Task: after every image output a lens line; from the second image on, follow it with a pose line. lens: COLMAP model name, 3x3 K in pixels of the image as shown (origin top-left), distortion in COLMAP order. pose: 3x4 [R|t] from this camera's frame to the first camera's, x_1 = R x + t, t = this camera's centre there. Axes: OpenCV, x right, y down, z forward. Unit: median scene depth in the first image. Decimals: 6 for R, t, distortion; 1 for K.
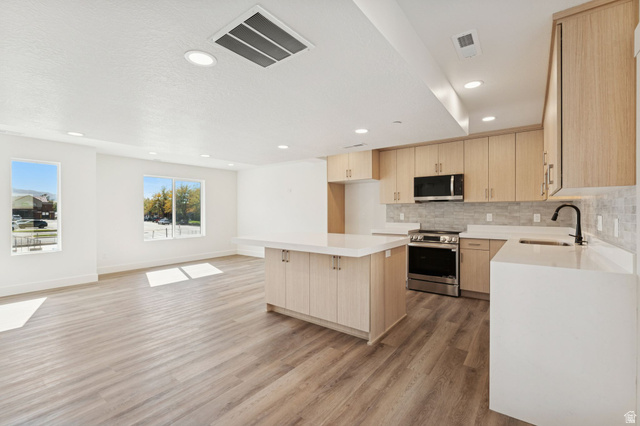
lens RADIAL K [[283.8, 0, 322.8], [0, 283.8, 211.1], [0, 0, 1]] dist [0.002550, -0.002259]
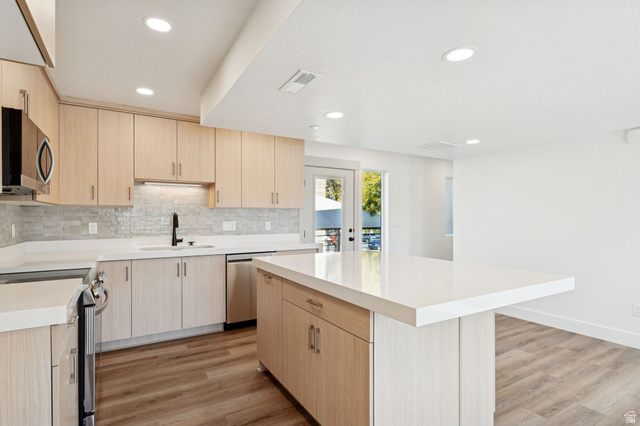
lens RADIAL K [[324.7, 0, 317.4], [0, 324.7, 216.4], [0, 0, 1]] dist [-0.000170, -0.001272]
pose [[-0.920052, 0.003457, 0.391781, -0.152305], [0.002553, 0.999993, -0.002828, -0.004163], [-0.391788, -0.001602, -0.920054, 1.696611]]
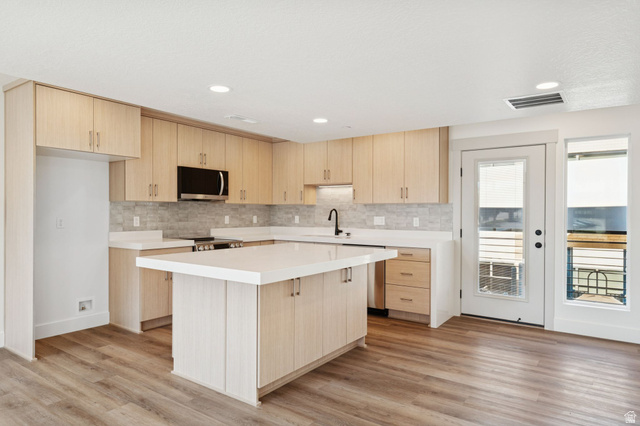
lens RADIAL K [[399.1, 0, 323.3], [0, 399.1, 212.1], [0, 0, 1]] dist [0.001928, -0.000156]
pose [[-0.025607, 0.002328, 0.999669, -0.990151], [-0.003855, 0.999990, -0.002427, -0.002172], [-0.999665, -0.003916, -0.025597, 0.946760]]
